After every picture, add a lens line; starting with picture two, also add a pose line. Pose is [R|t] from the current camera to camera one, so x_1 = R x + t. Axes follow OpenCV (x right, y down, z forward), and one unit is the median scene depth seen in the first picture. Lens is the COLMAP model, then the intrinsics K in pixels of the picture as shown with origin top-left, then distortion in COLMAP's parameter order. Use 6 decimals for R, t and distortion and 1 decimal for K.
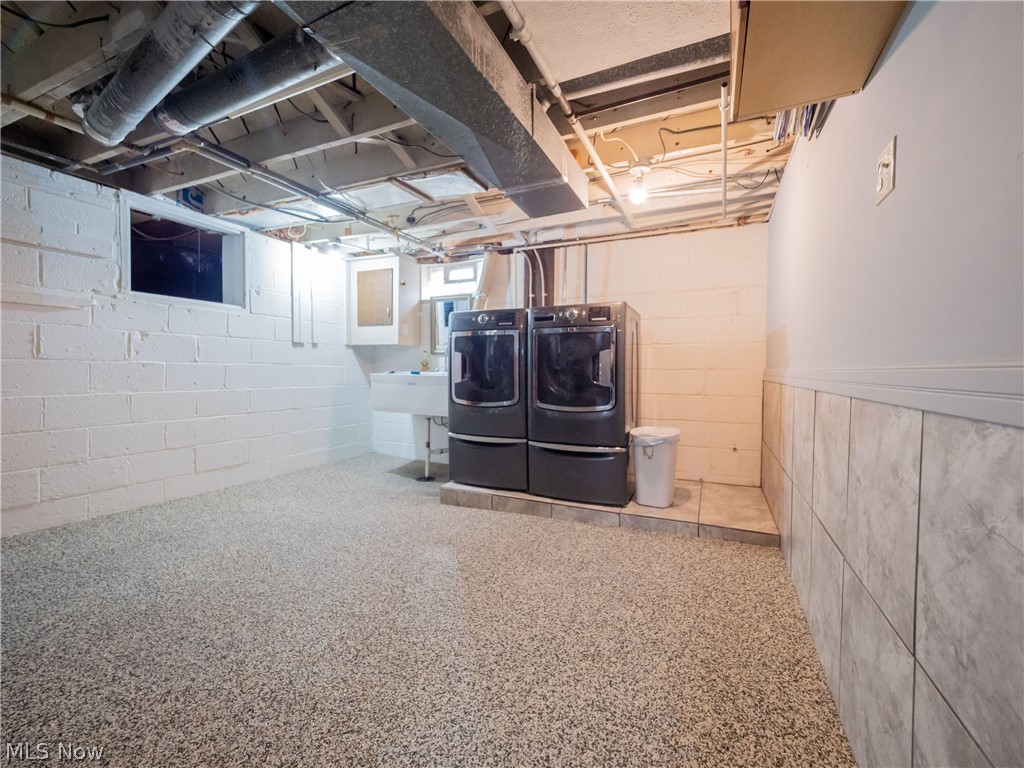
lens RADIAL K [[425.0, 0, 514.8], [0, 425.0, 382.4], [0, 0, 1]] dist [0.007908, 0.000381]
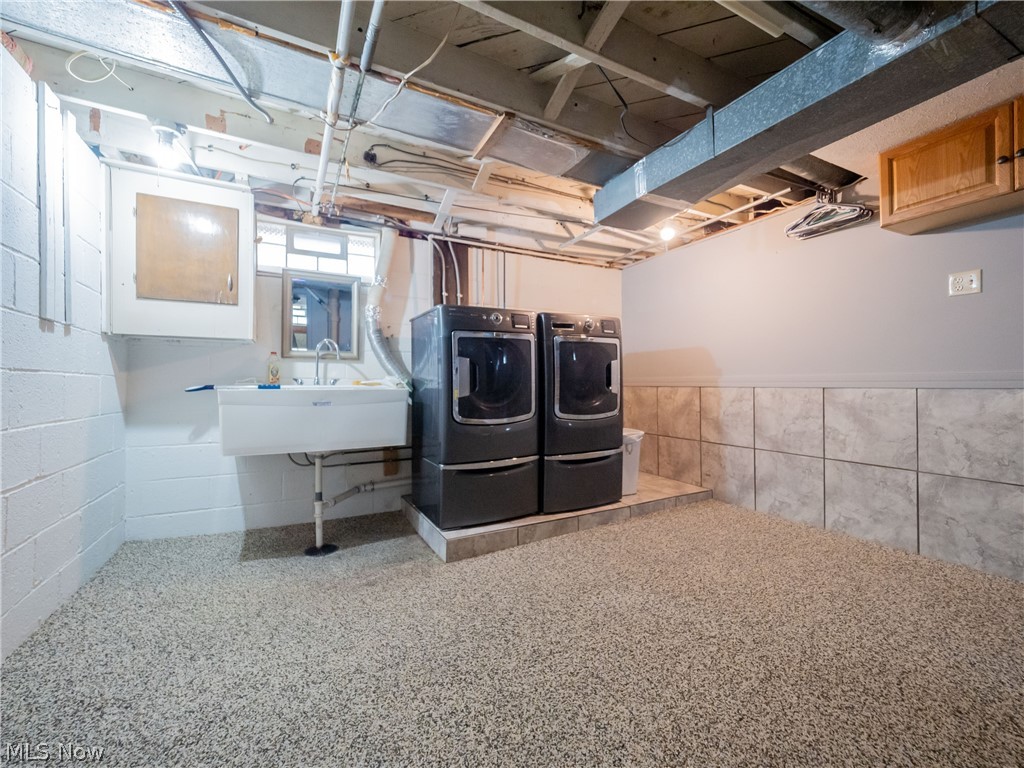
lens RADIAL K [[425.0, 0, 514.8], [0, 425.0, 382.4], [0, 0, 1]] dist [0.007908, 0.000381]
pose [[0.607343, -0.010454, 0.794371, -0.655126], [0.033559, 0.999358, -0.012507, -0.011880], [-0.793731, 0.034254, 0.607304, 0.434907]]
